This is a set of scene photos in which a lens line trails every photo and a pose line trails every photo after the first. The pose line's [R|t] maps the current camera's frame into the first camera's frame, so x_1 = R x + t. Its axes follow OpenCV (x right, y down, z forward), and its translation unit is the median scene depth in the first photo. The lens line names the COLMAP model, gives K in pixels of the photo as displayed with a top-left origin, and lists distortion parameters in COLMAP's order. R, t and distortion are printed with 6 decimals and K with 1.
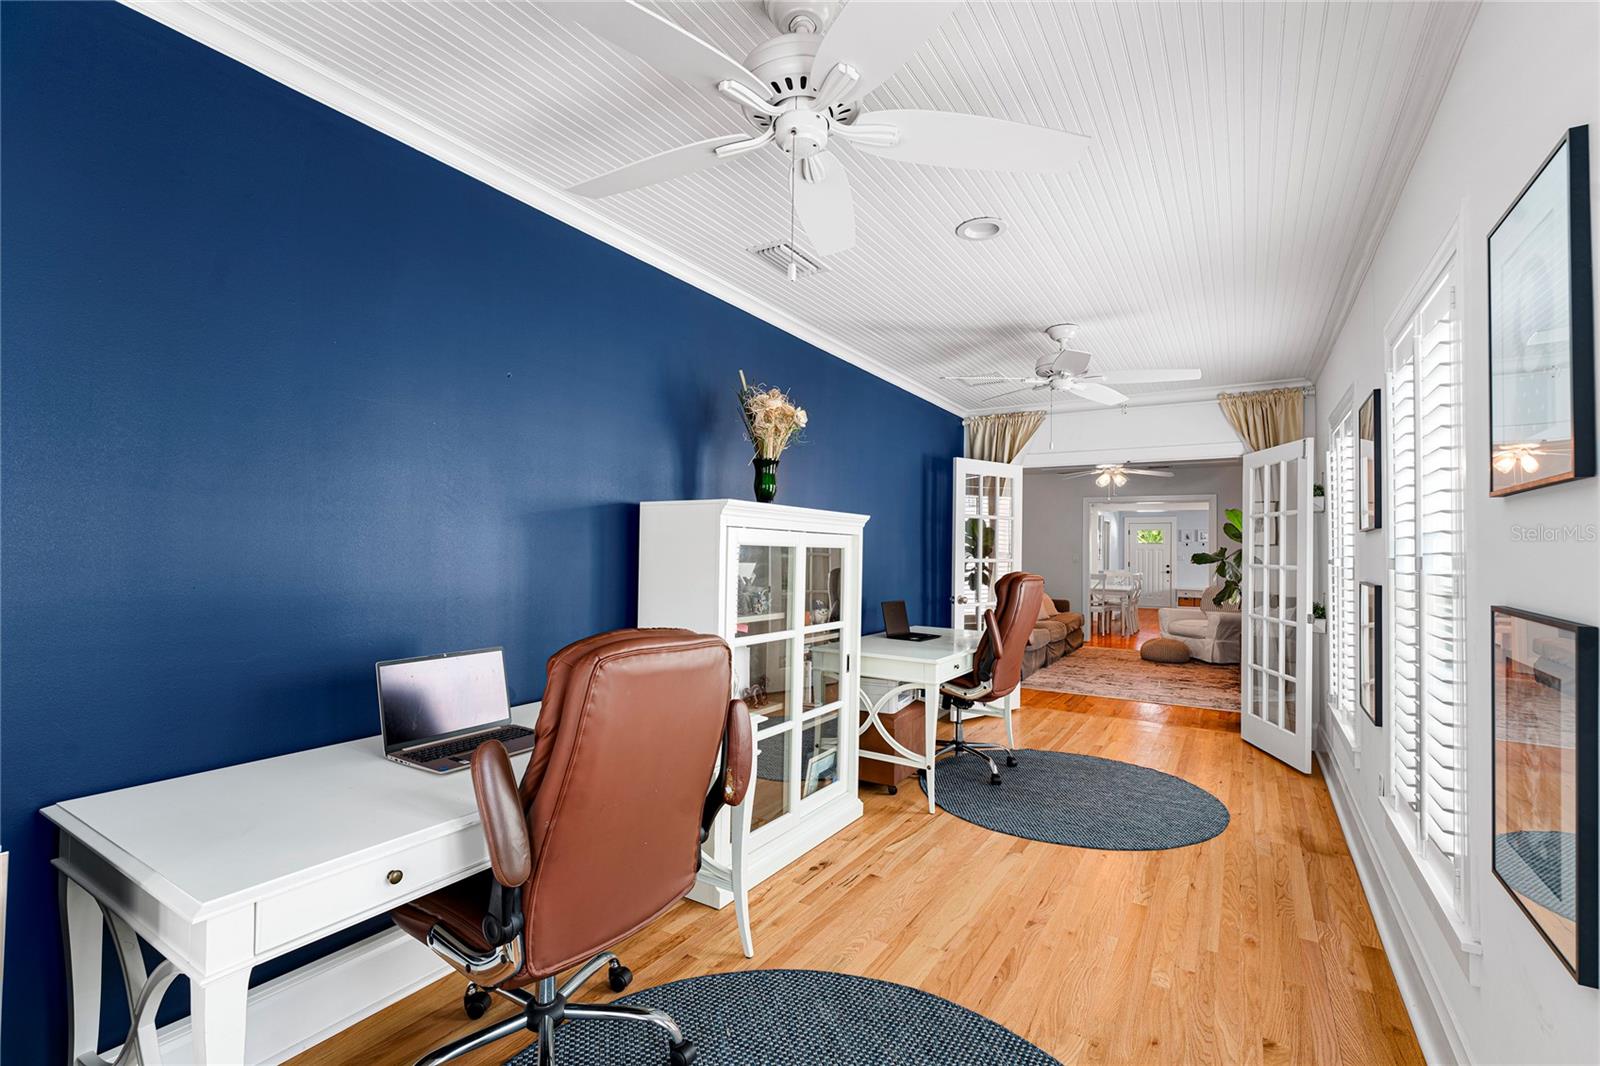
lens RADIAL K [[720.1, 0, 796.9], [0, 720.1, 536.1], [0, 0, 1]] dist [-0.001985, -0.000798]
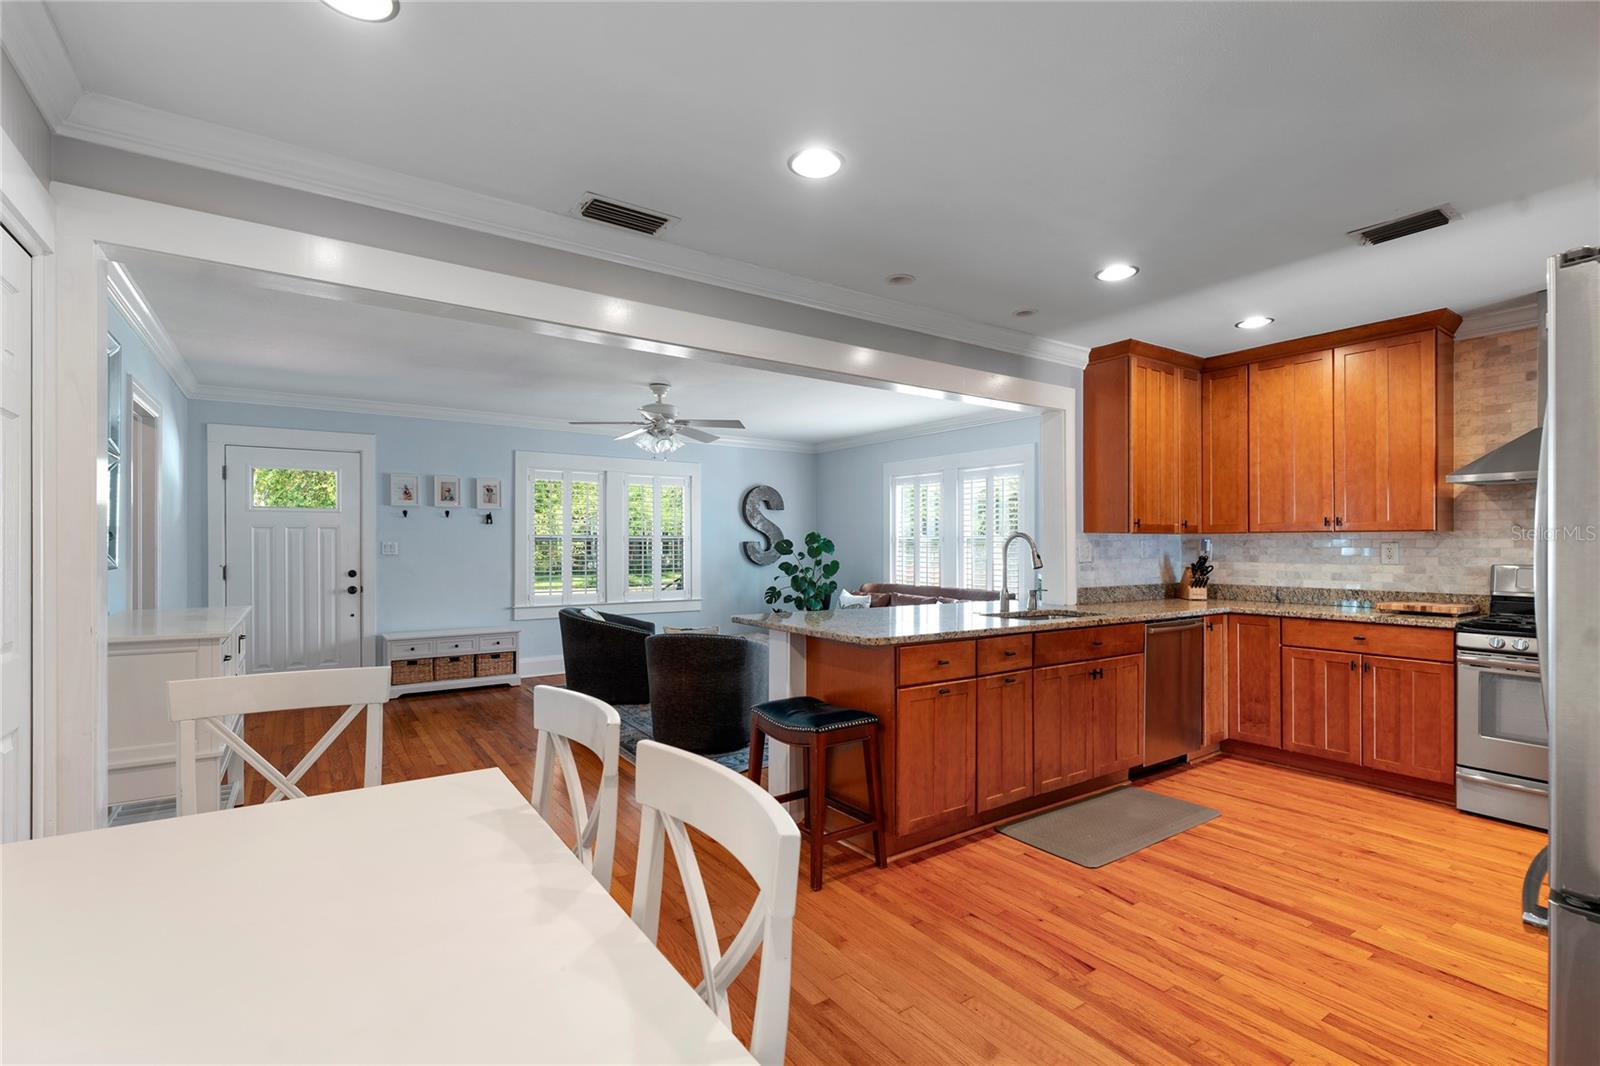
lens RADIAL K [[720.1, 0, 794.7], [0, 720.1, 548.5], [0, 0, 1]] dist [-0.001985, -0.000798]
pose [[0.401028, -0.017329, 0.915902, 0.280373], [-0.011202, 0.999654, 0.023818, 0.018668], [-0.915997, -0.019812, 0.400695, 0.663407]]
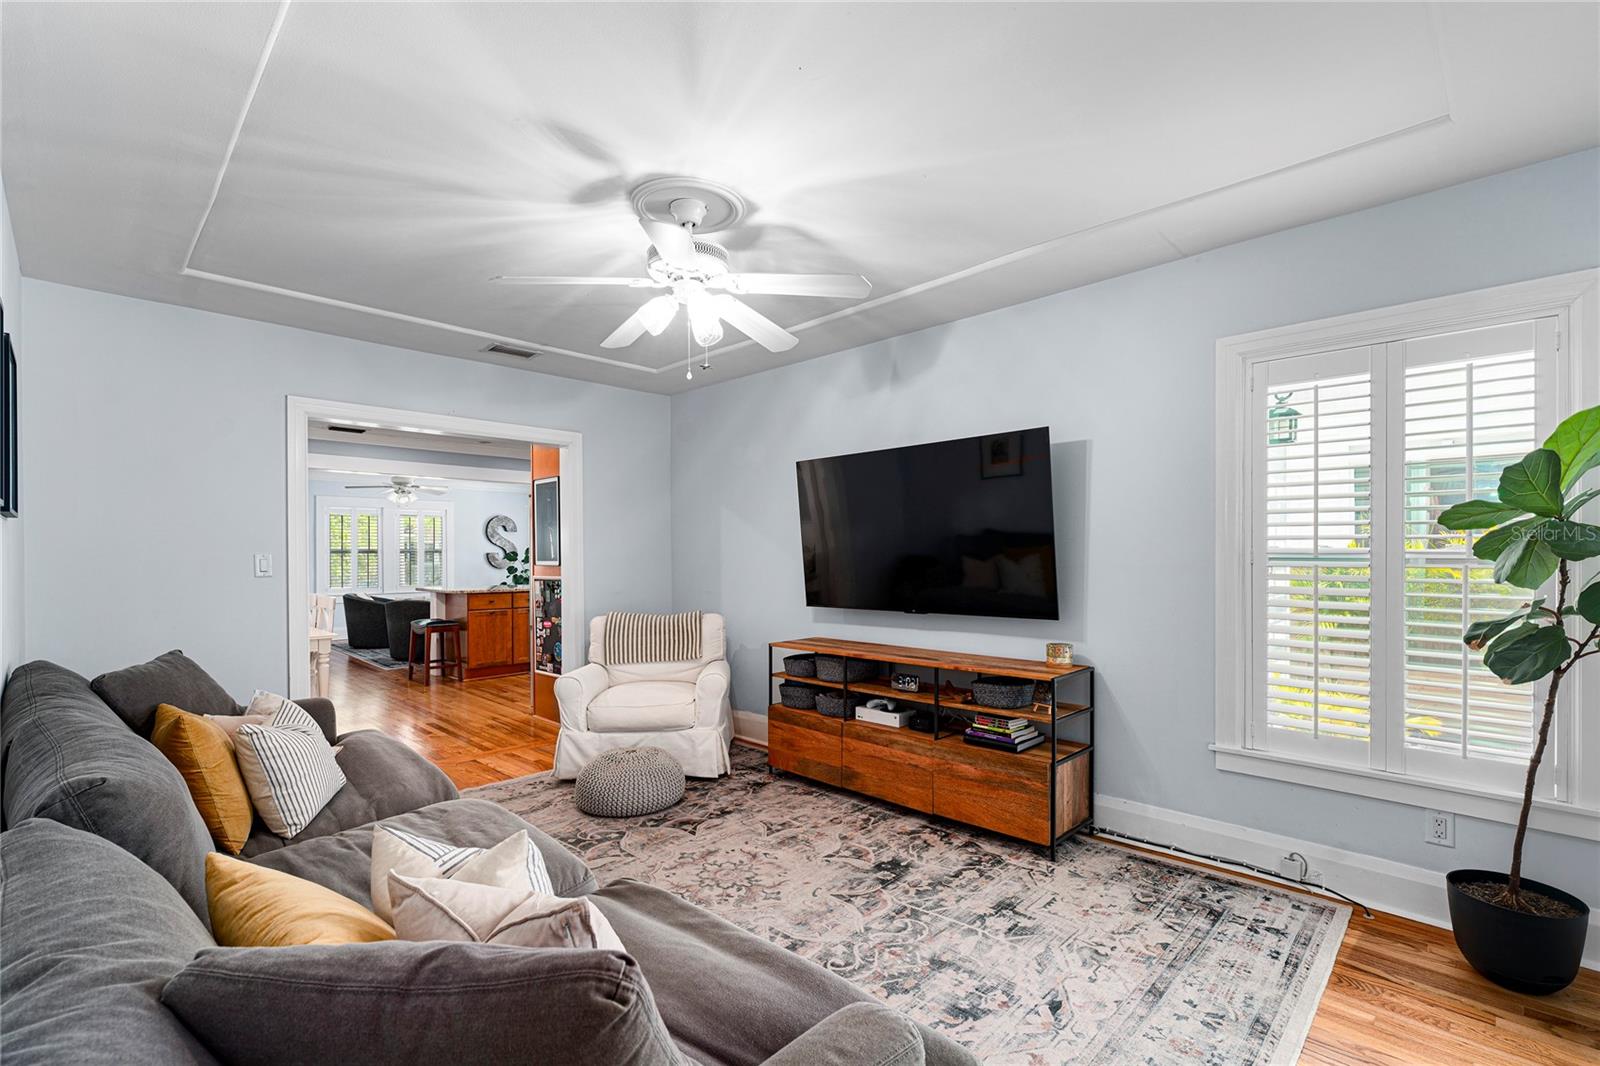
lens RADIAL K [[720.1, 0, 789.1], [0, 720.1, 559.0], [0, 0, 1]] dist [-0.001985, -0.000798]
pose [[0.228323, -0.019733, 0.973385, 0.069355], [-0.011065, 0.999677, 0.022862, 0.012009], [-0.973523, -0.015991, 0.228031, 0.423590]]
